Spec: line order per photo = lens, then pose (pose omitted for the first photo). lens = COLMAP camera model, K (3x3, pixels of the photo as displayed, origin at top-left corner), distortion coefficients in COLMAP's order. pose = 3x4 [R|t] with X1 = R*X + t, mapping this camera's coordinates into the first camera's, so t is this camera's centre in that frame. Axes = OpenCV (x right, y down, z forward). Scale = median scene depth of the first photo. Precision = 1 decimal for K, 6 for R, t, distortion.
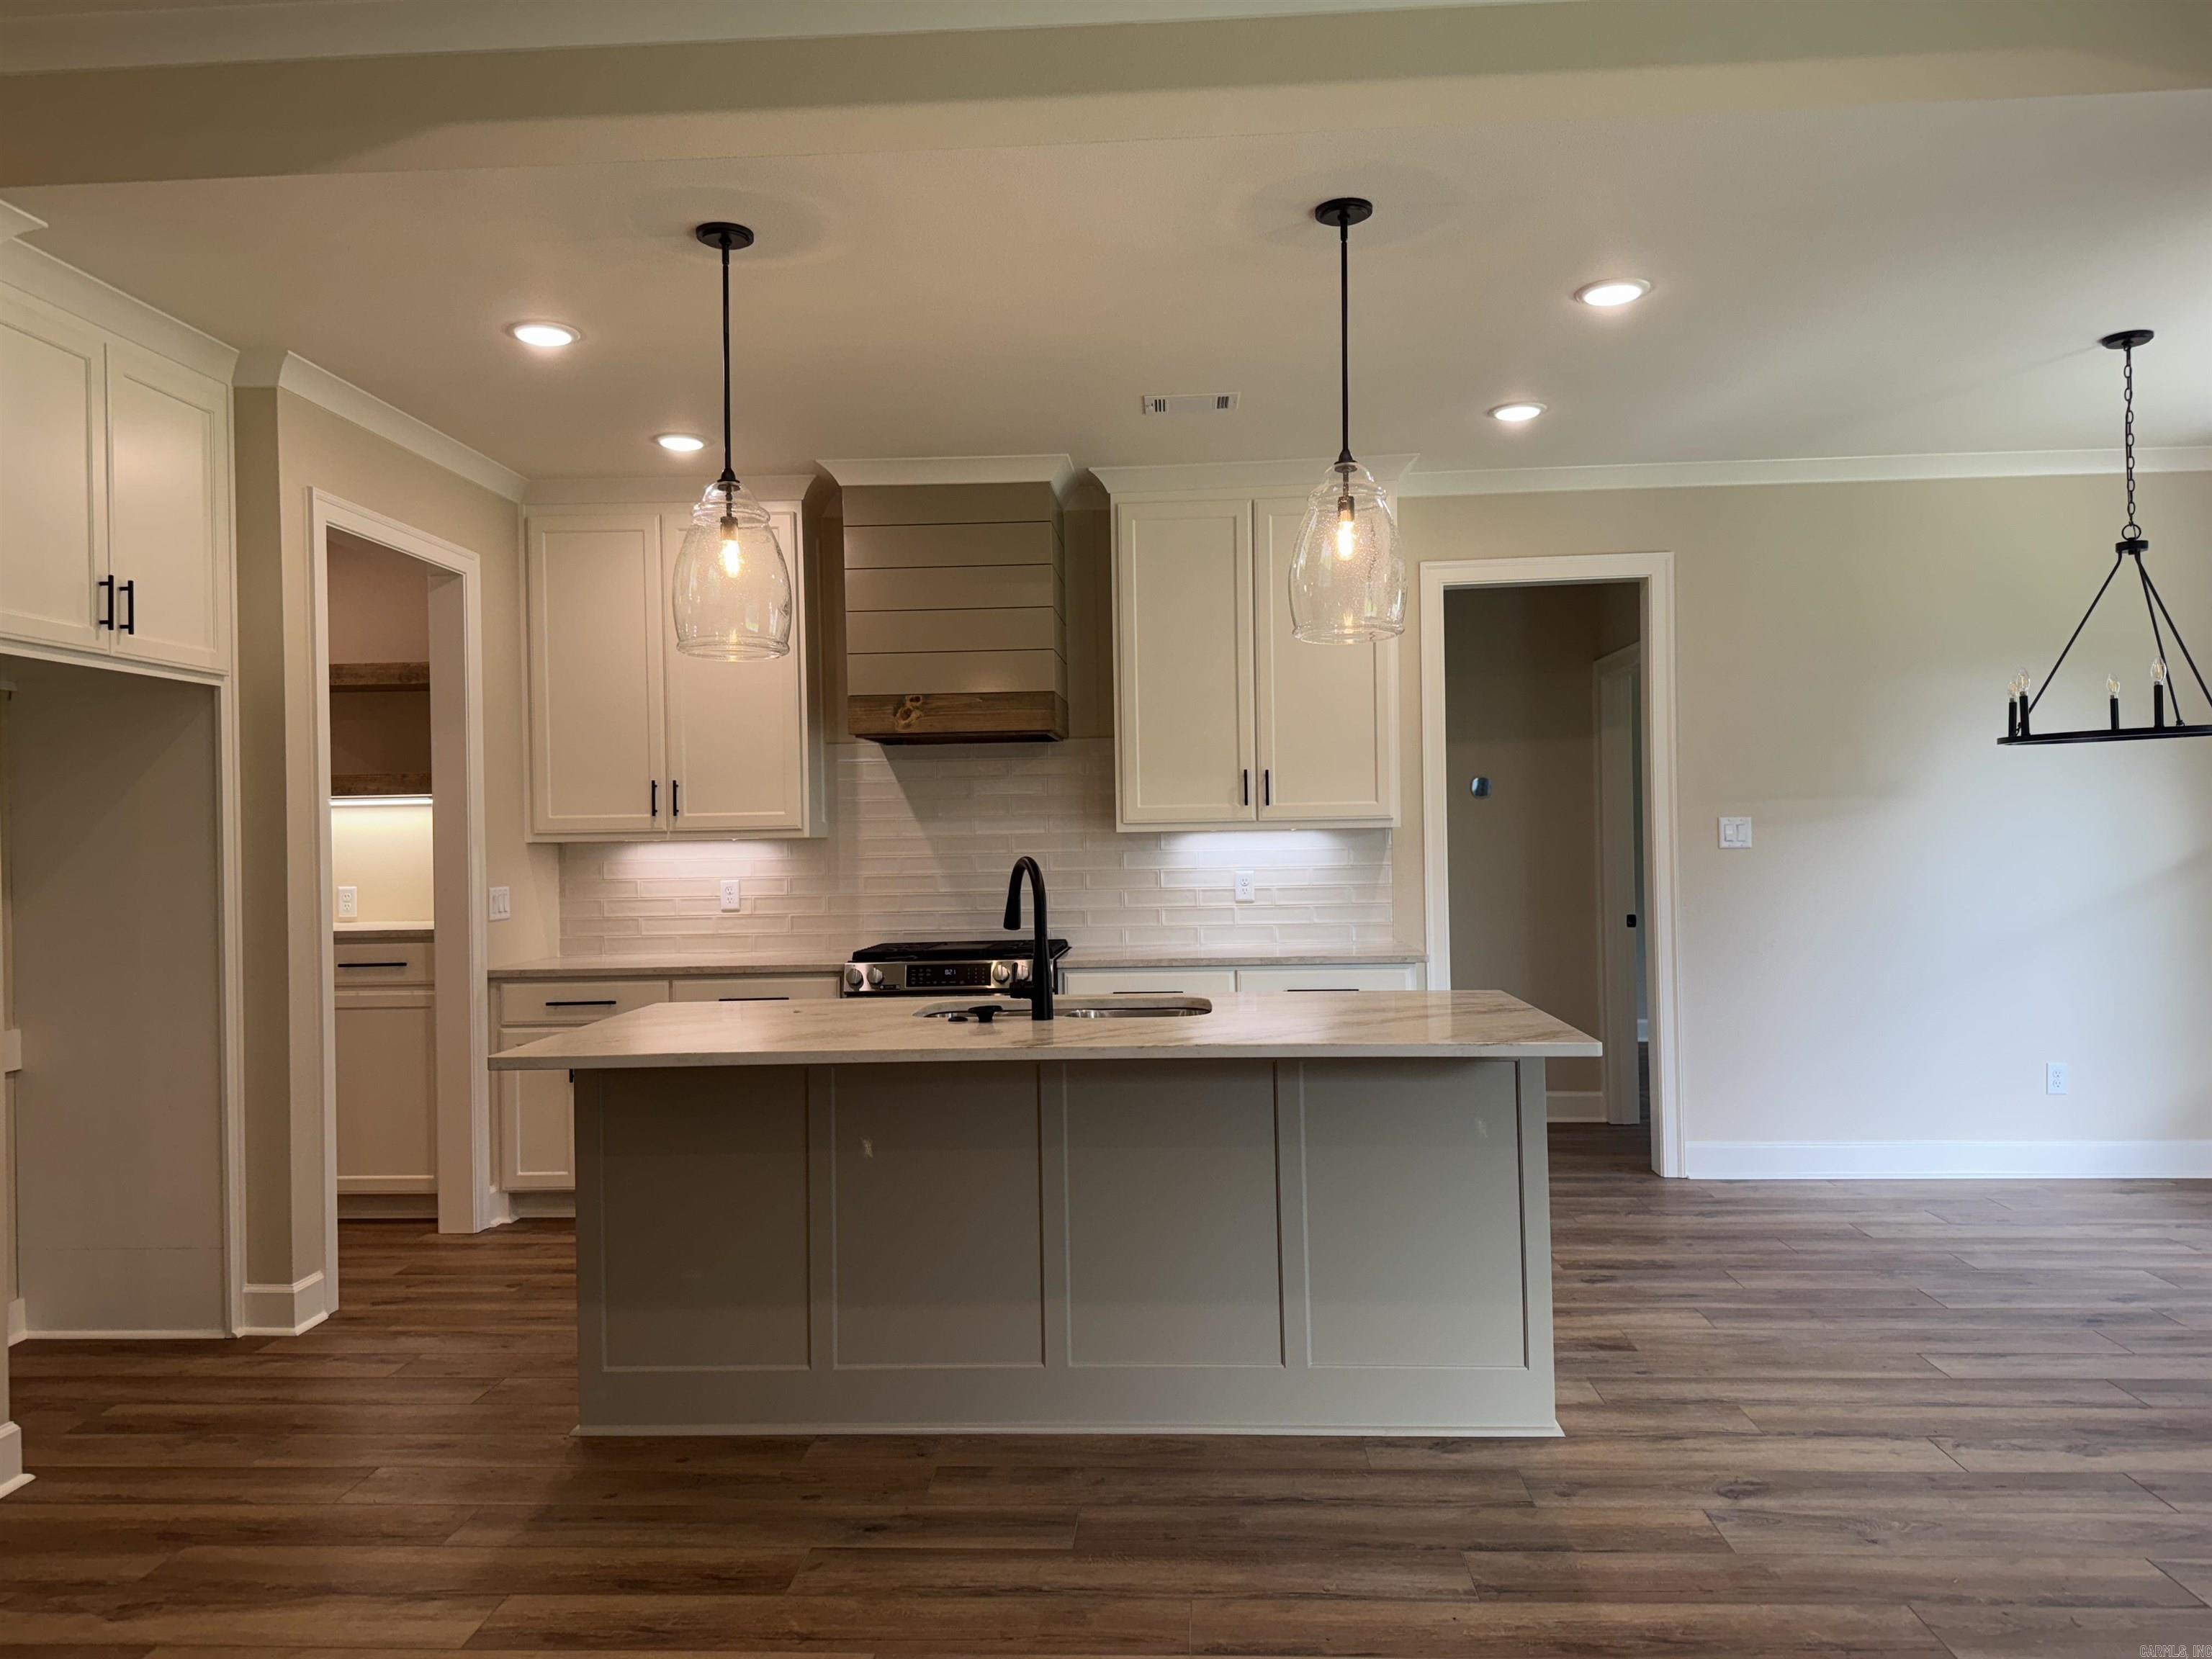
lens RADIAL K [[1548.0, 0, 1116.7], [0, 1548.0, 836.9], [0, 0, 1]] dist [0.074657, -0.097092]
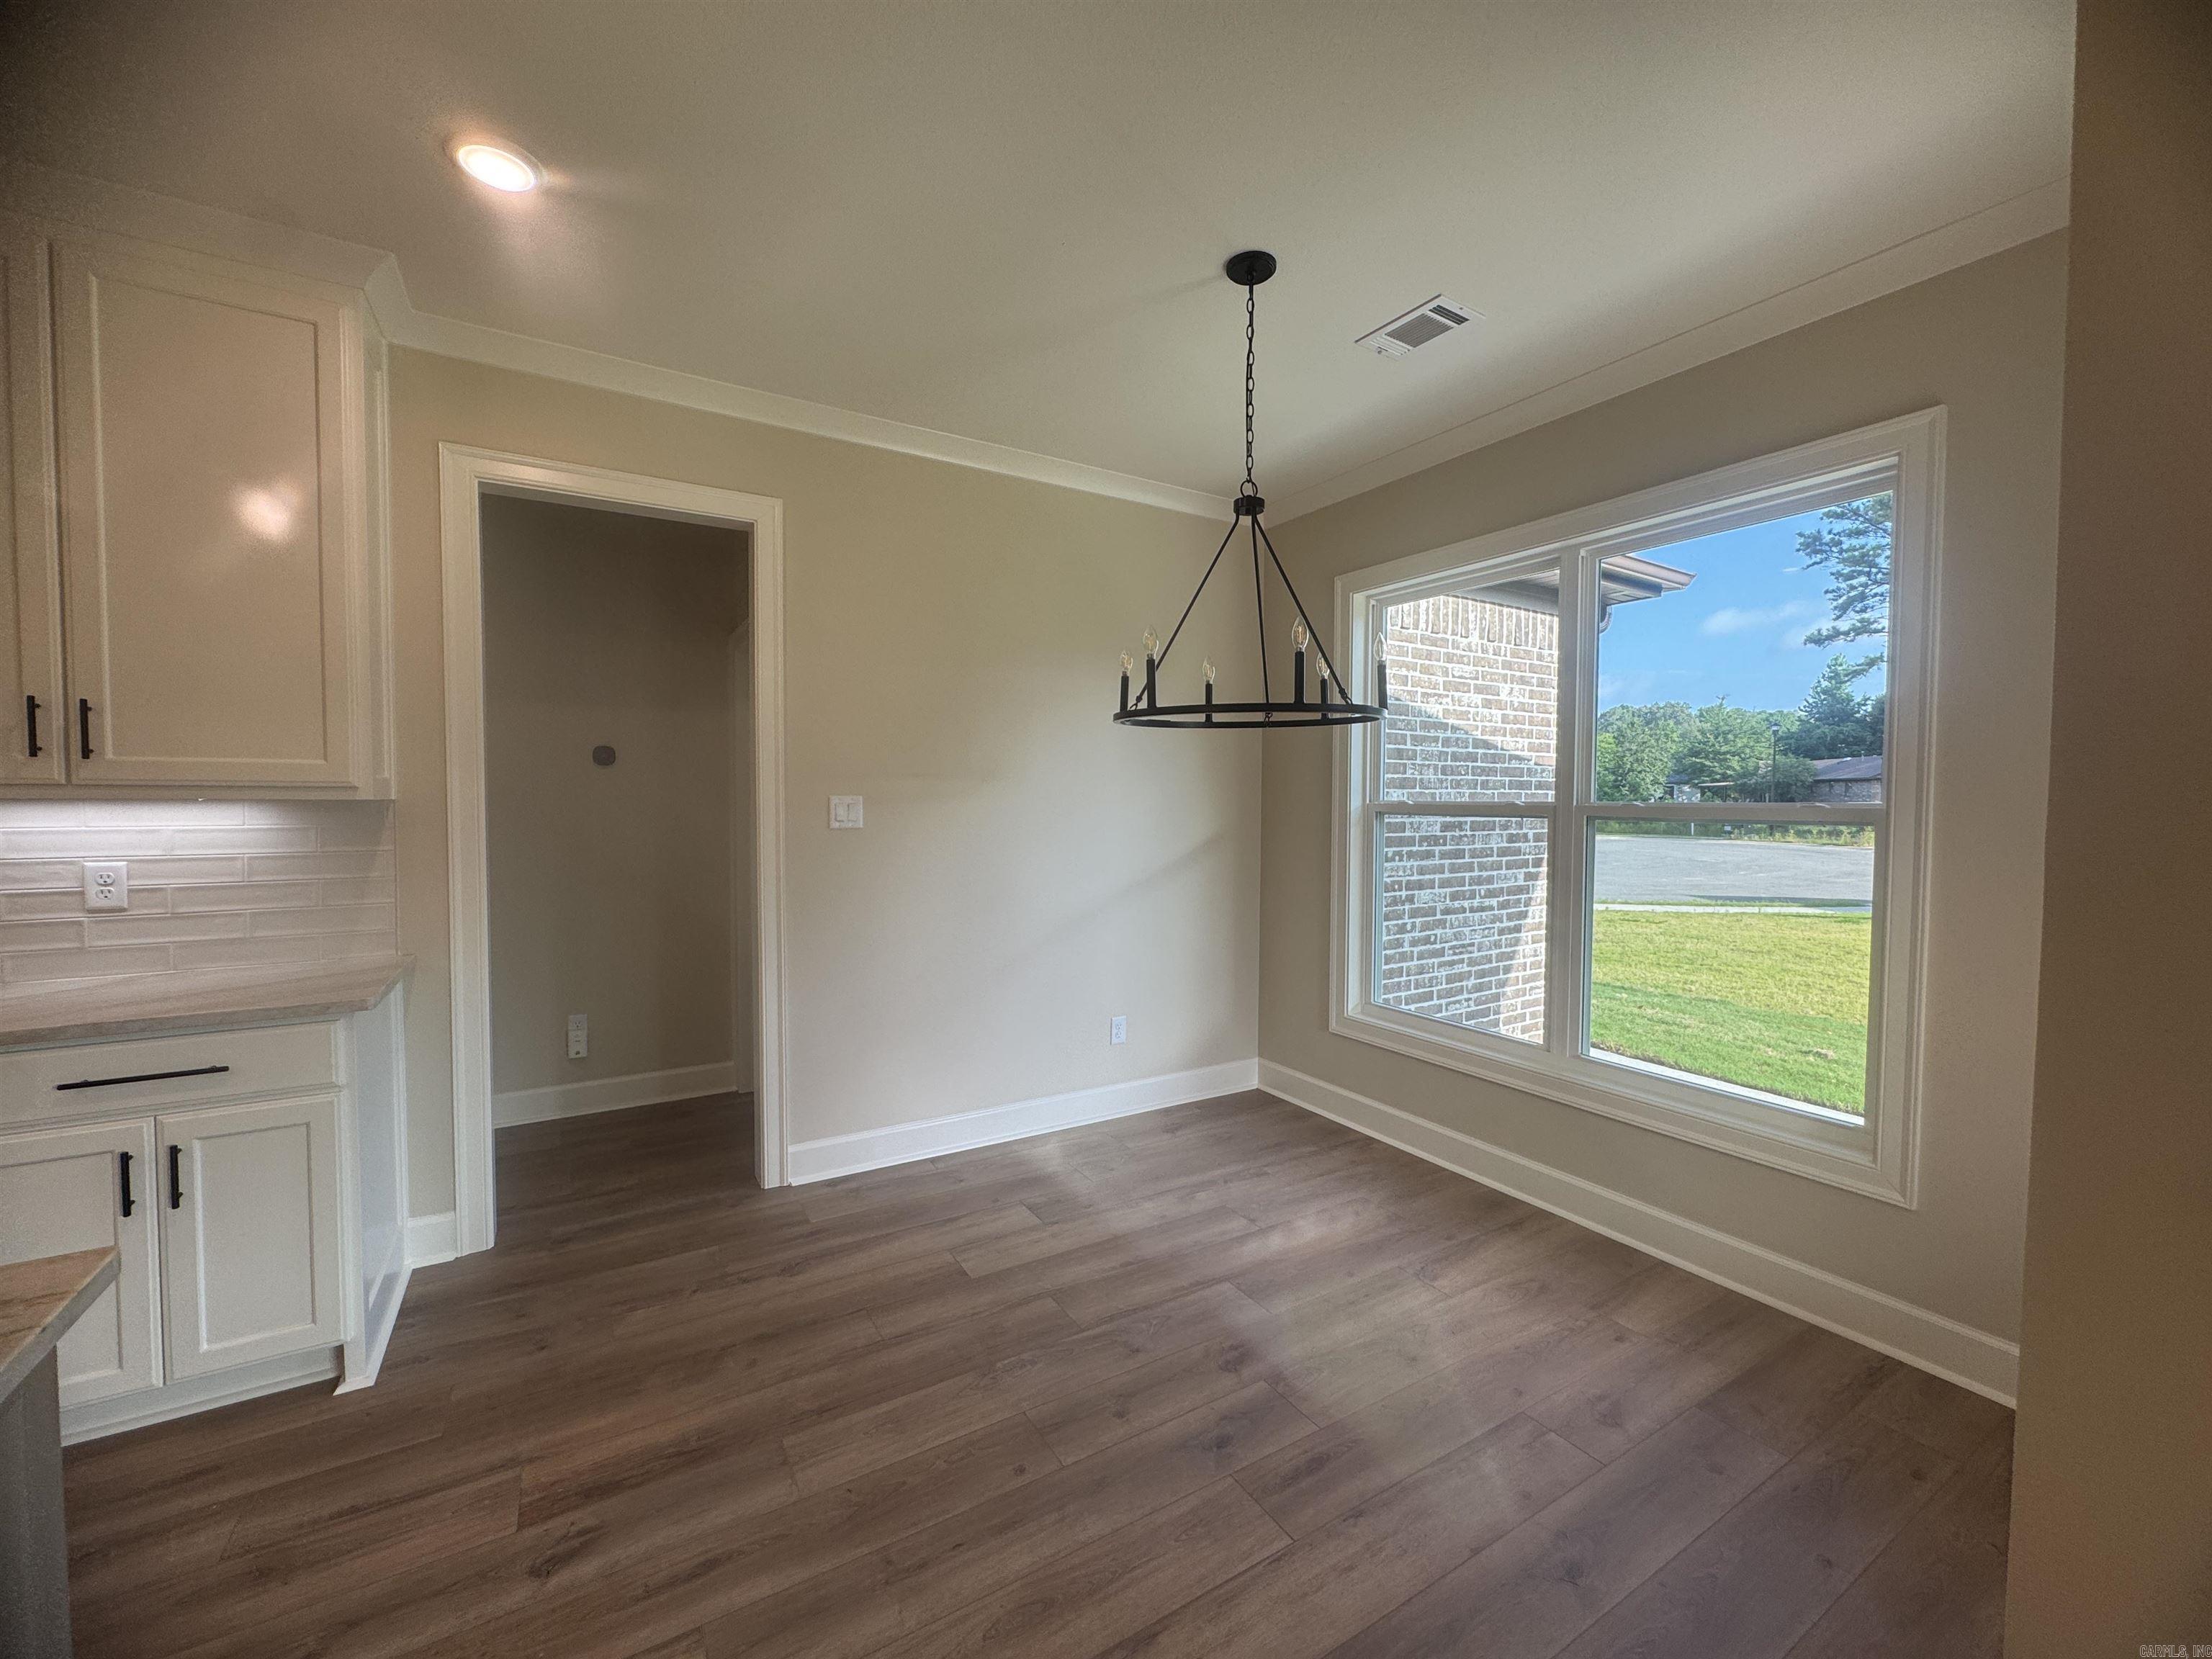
lens RADIAL K [[883.9, 0, 1106.0], [0, 883.9, 829.5], [0, 0, 1]] dist [-0.008487, 0.000404]
pose [[0.825255, 0.001336, 0.564759, 0.228336], [-0.020790, 0.999391, 0.028016, -0.010805], [-0.564377, -0.034862, 0.824780, 0.480619]]
